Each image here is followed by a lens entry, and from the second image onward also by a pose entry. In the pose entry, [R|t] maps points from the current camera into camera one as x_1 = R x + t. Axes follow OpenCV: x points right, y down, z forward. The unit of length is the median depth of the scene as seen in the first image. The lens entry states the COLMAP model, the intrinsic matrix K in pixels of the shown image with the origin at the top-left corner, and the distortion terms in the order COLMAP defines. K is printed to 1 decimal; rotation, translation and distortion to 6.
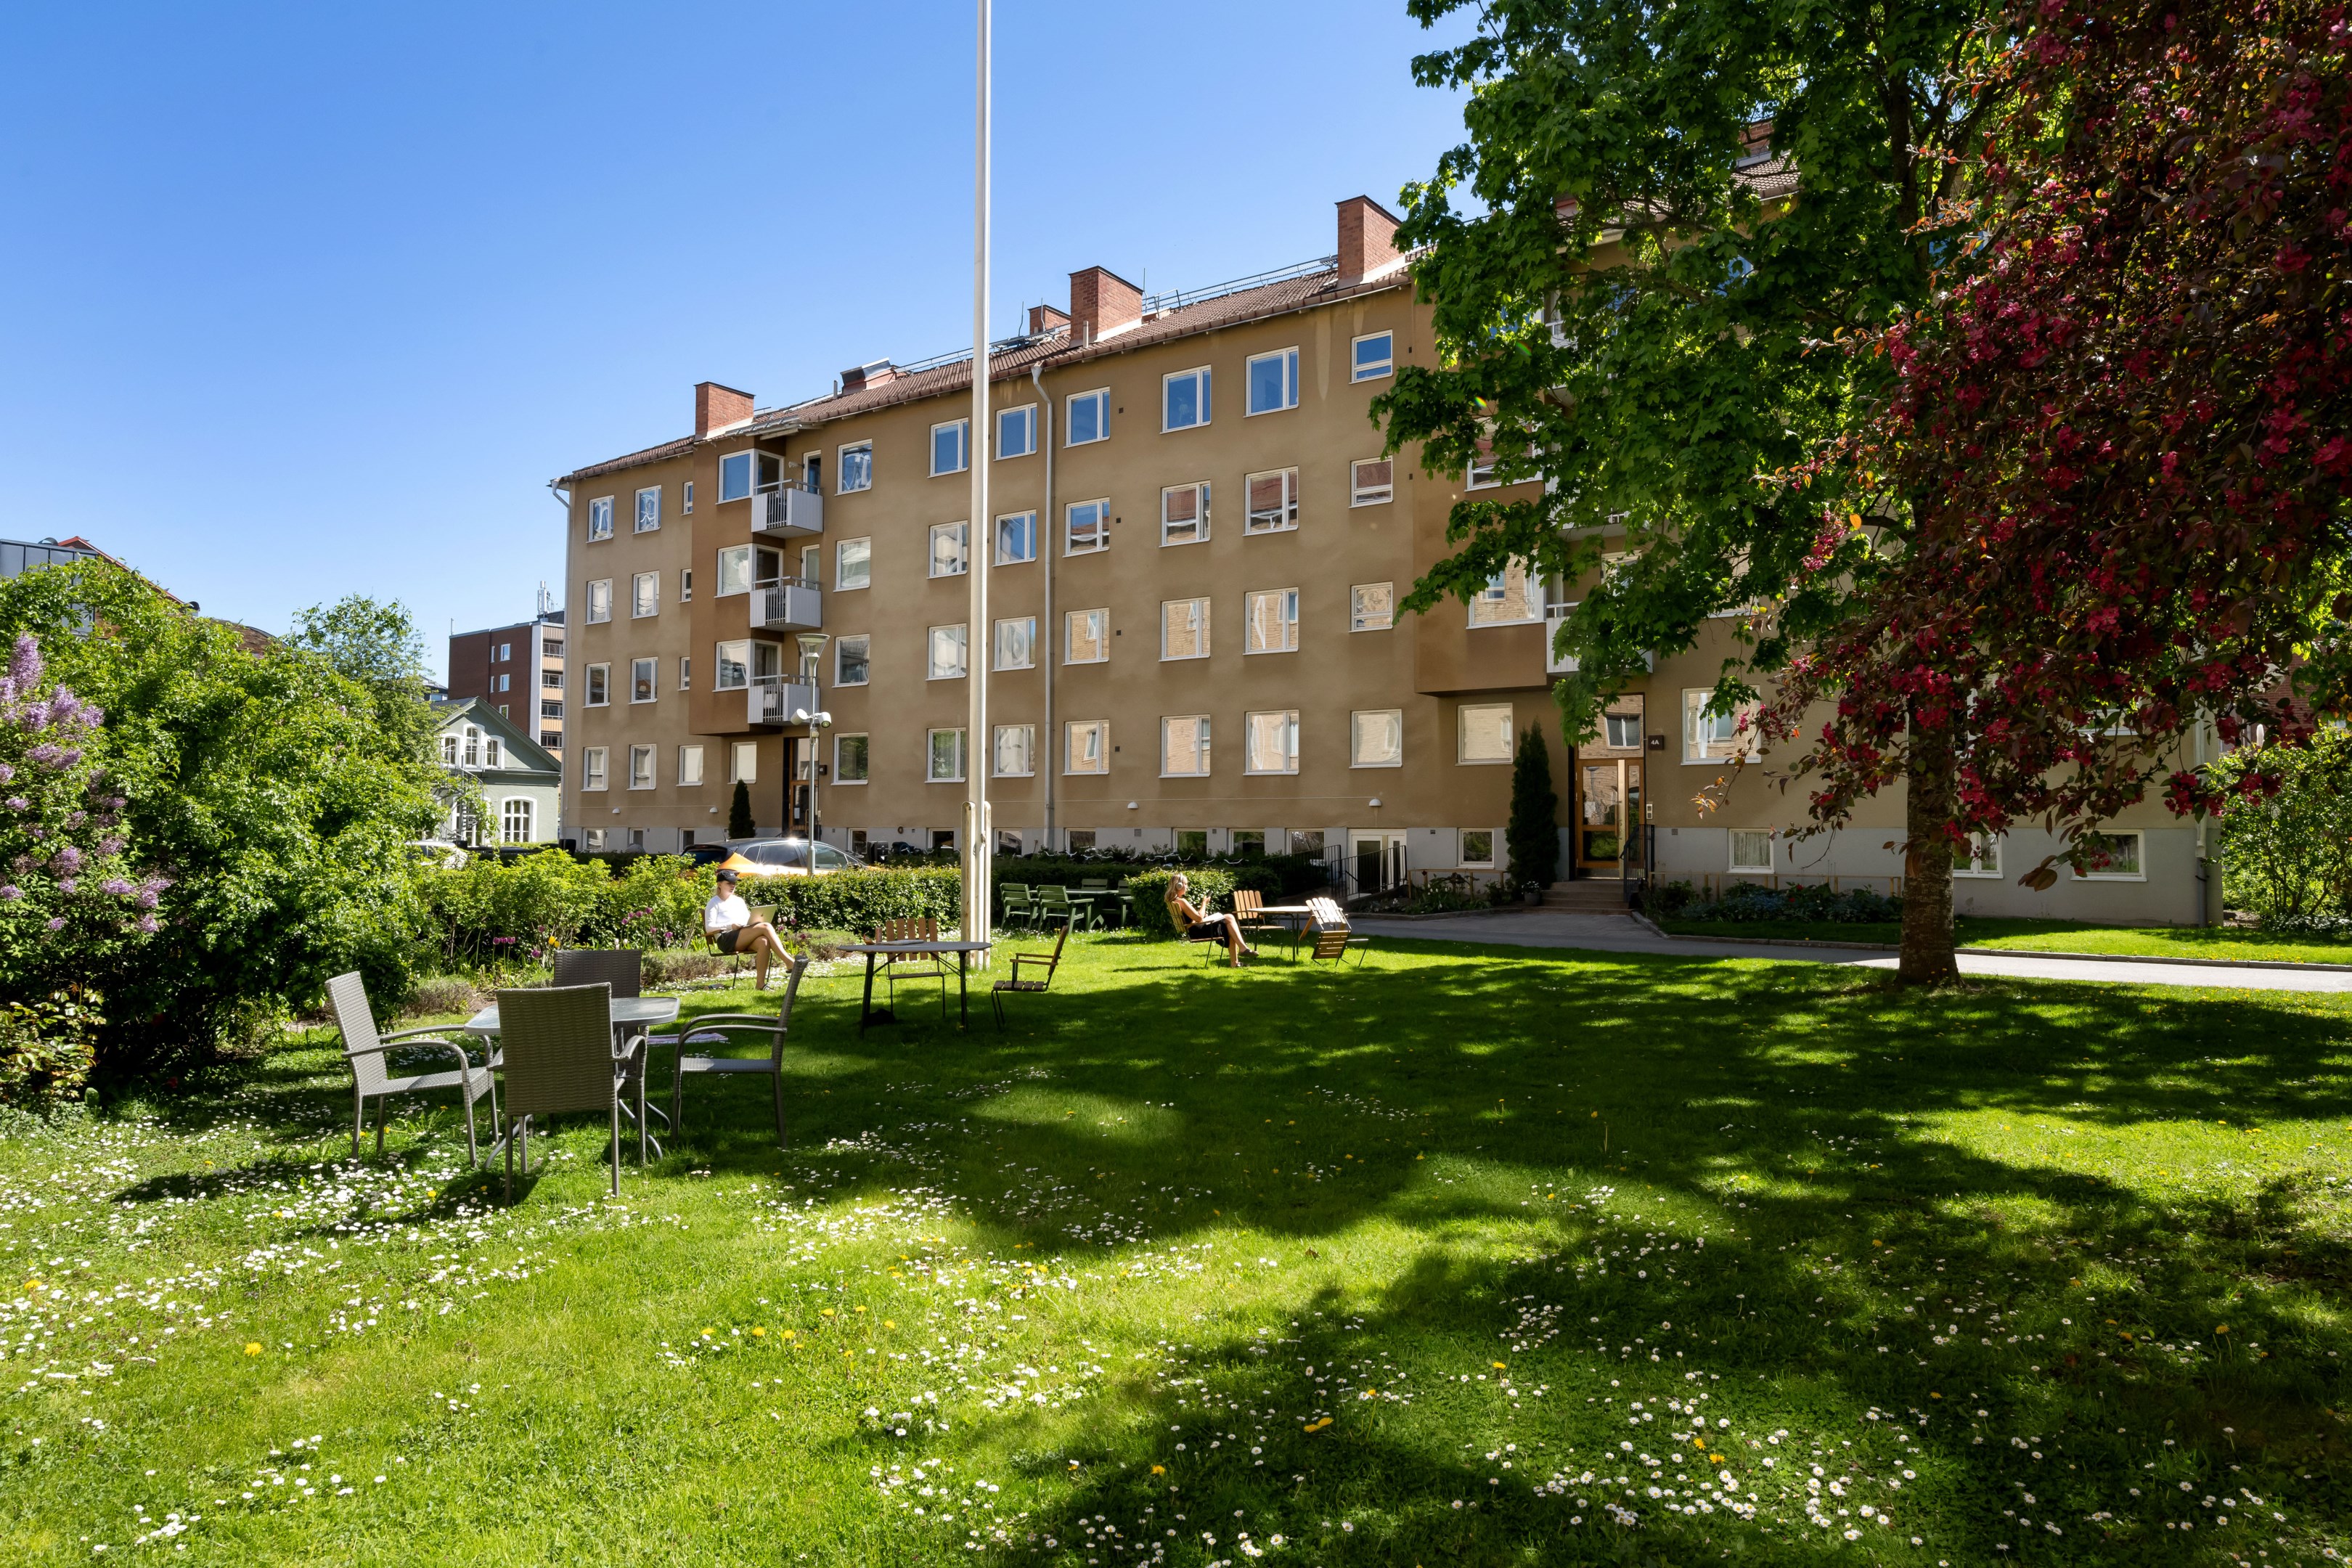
lens RADIAL K [[1417.9, 0, 1176.0], [0, 1417.9, 784.0], [0, 0, 1]] dist [-0.000378, -0.000057]
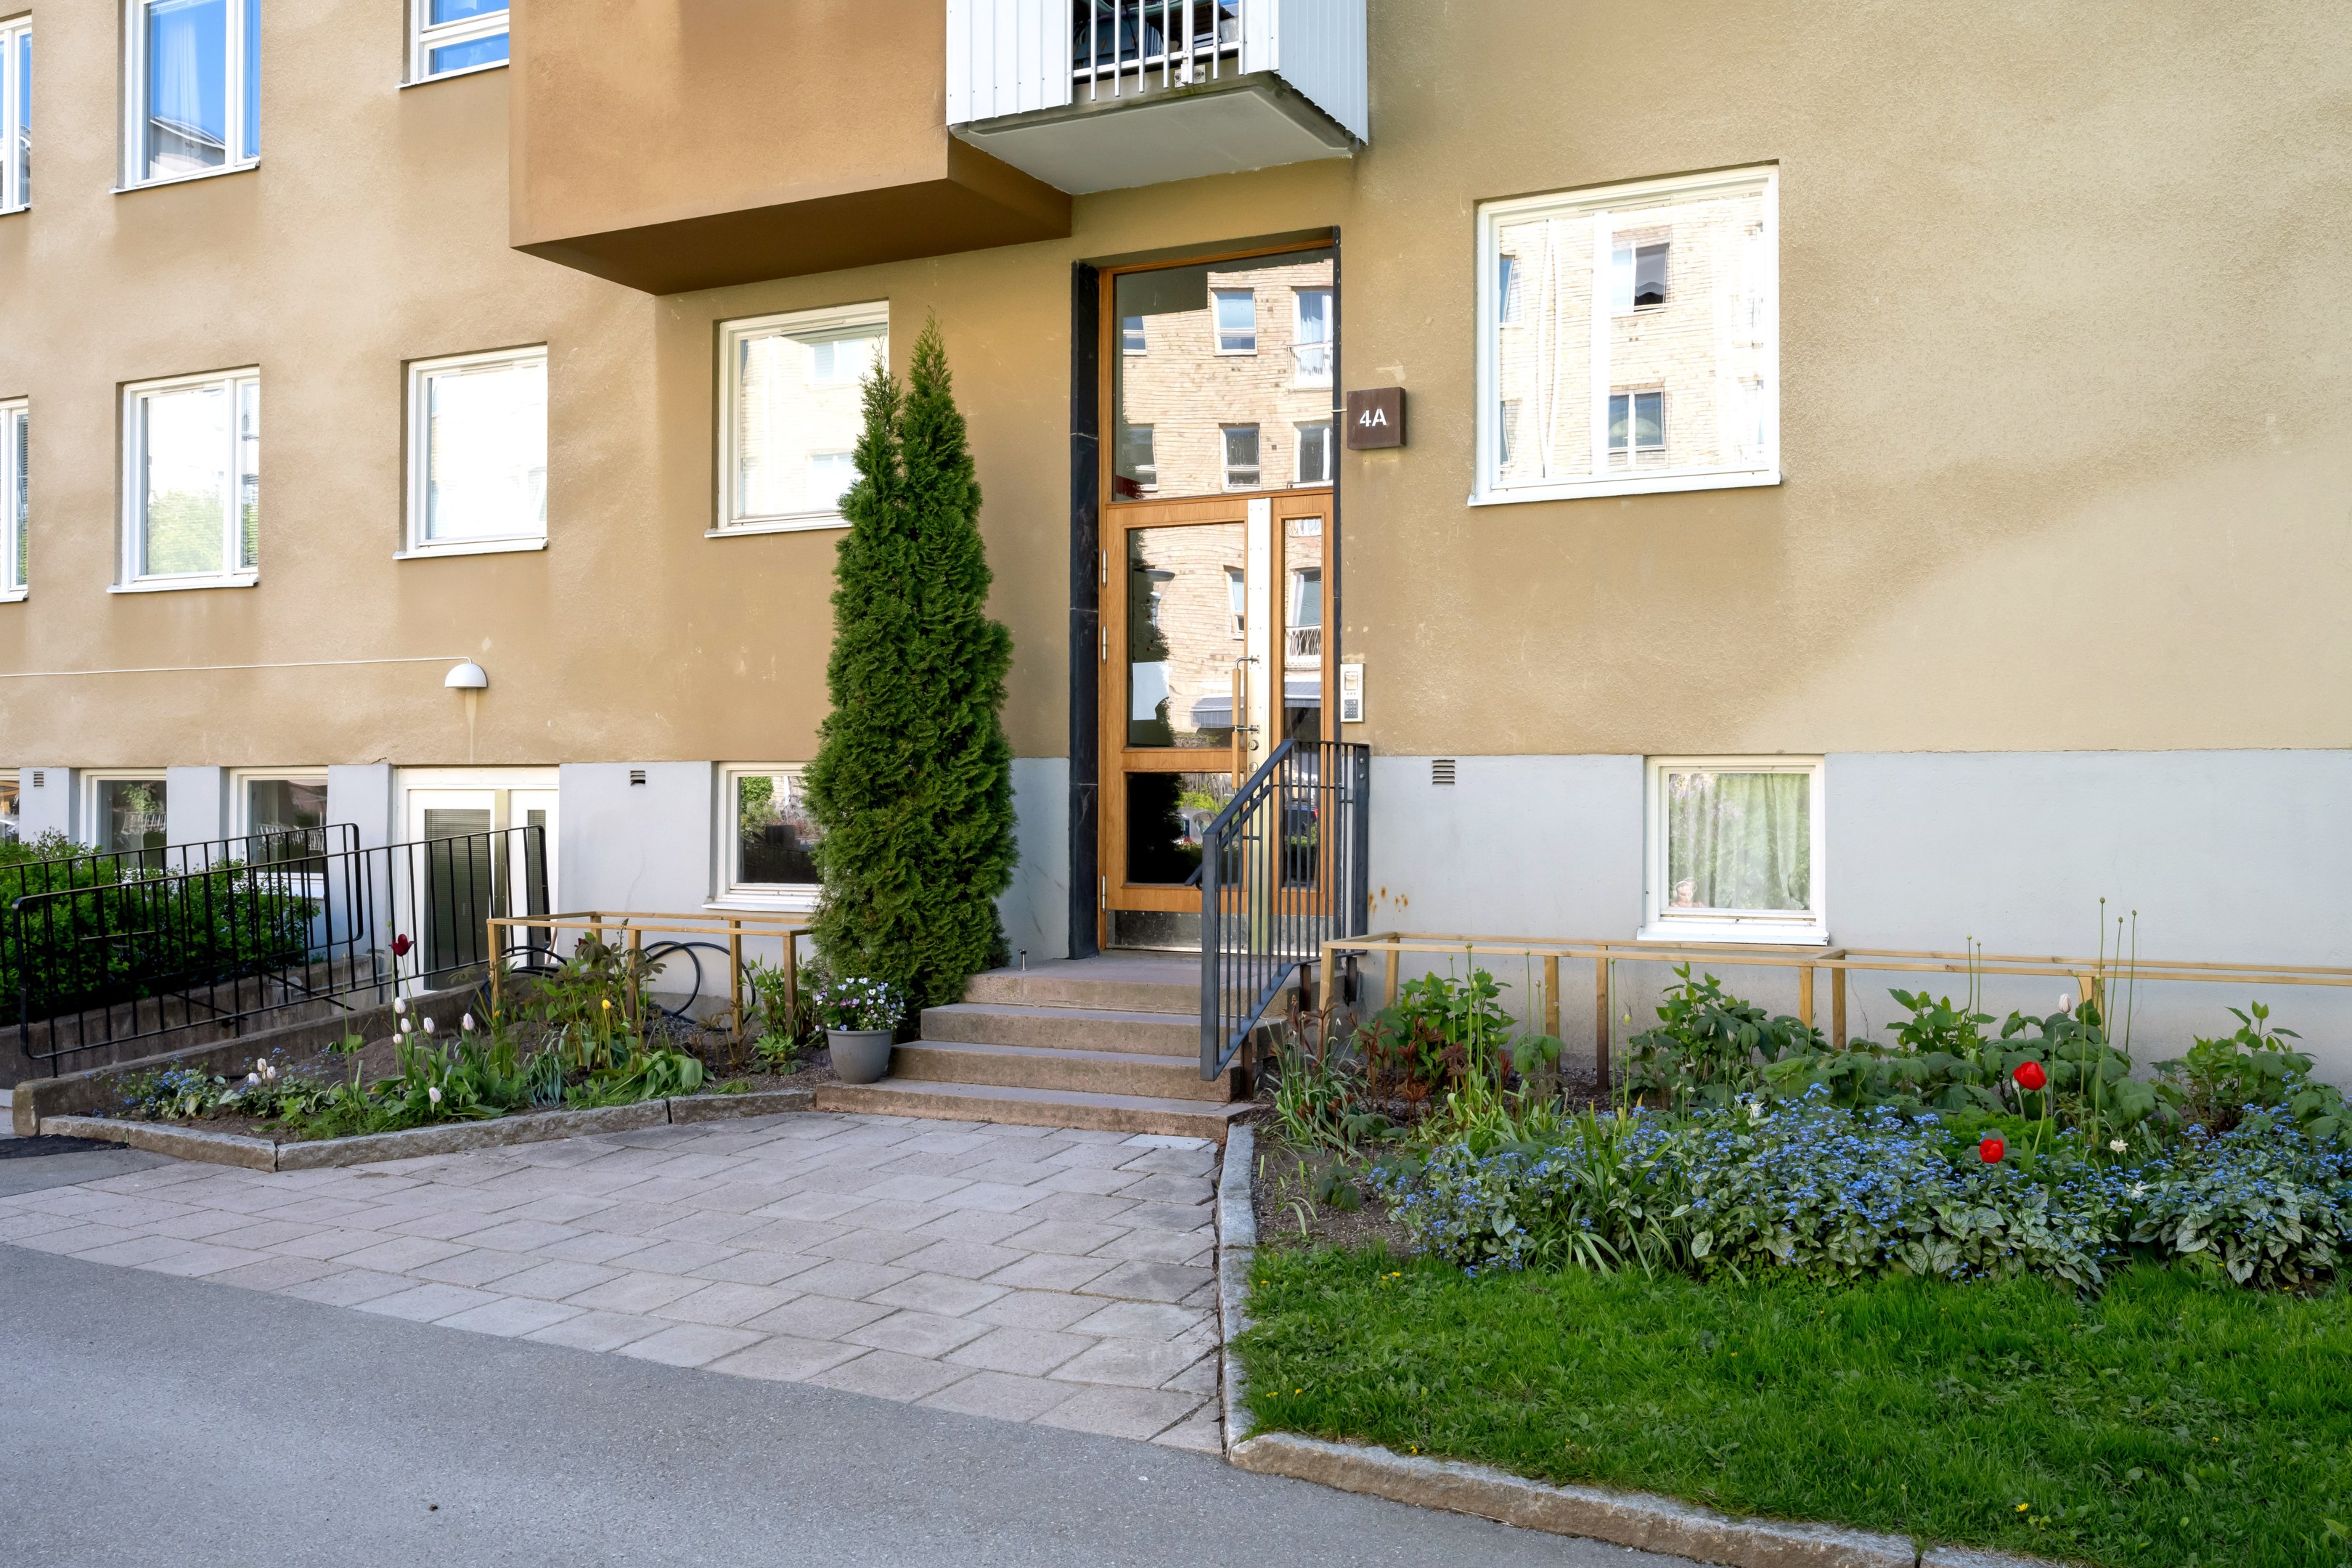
lens RADIAL K [[2008.0, 0, 1176.0], [0, 2008.0, 784.0], [0, 0, 1]] dist [0.000540, 0.000240]
pose [[0.991737, -0.001813, 0.128272, 0.247992], [-0.002682, 0.999389, 0.034860, 0.022120], [-0.128257, -0.034916, 0.991126, 0.625692]]
